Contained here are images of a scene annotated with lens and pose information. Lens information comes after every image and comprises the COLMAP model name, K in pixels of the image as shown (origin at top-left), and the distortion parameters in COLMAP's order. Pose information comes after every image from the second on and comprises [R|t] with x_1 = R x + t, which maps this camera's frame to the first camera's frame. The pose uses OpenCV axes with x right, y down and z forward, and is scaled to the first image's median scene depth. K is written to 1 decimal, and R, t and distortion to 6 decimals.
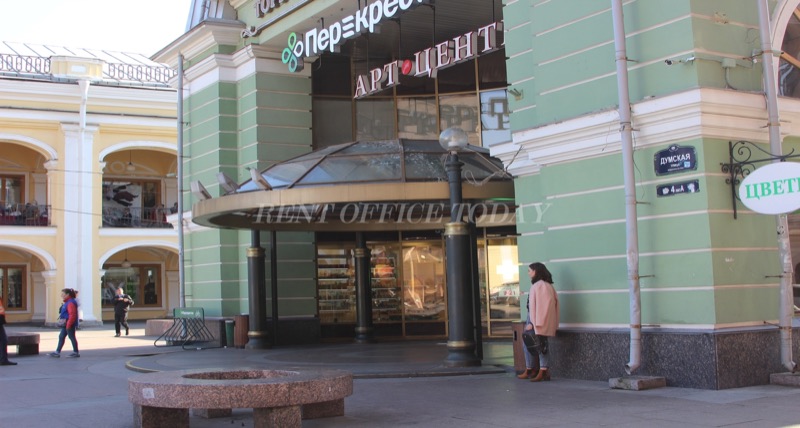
lens RADIAL K [[1017.1, 0, 396.2], [0, 1017.1, 160.1], [0, 0, 1]] dist [-0.144335, 0.092907]
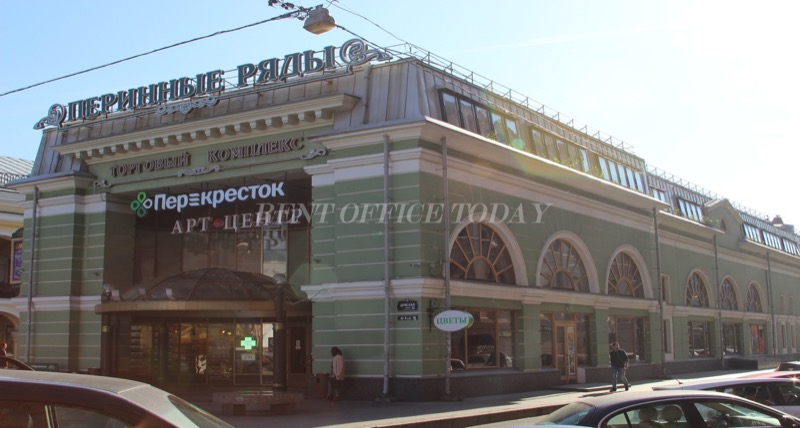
lens RADIAL K [[1017.1, 0, 396.2], [0, 1017.1, 160.1], [0, 0, 1]] dist [-0.144335, 0.092907]
pose [[0.902623, 0.097835, 0.419167, -0.498404], [-0.071651, 0.994391, -0.077803, -0.097487], [-0.424427, 0.040193, 0.904569, -0.740006]]
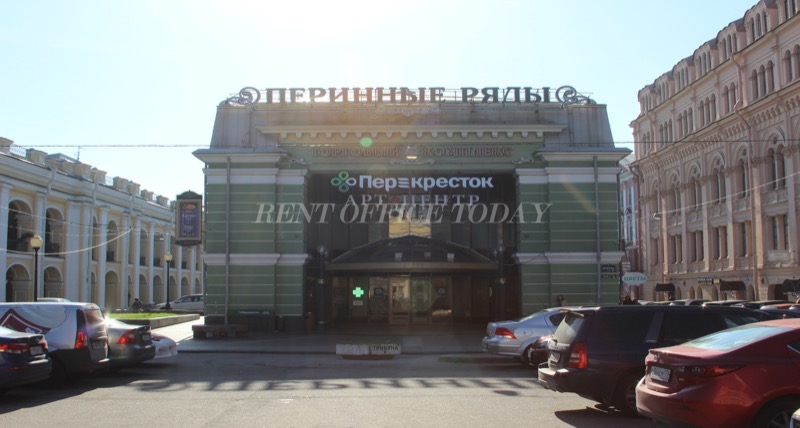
lens RADIAL K [[1017.1, 0, 396.2], [0, 1017.1, 160.1], [0, 0, 1]] dist [-0.144335, 0.092907]
pose [[0.517974, 0.133943, 0.844844, -2.095209], [-0.122362, 0.989109, -0.081795, 0.002614], [-0.846599, -0.061009, 0.528722, -0.165971]]
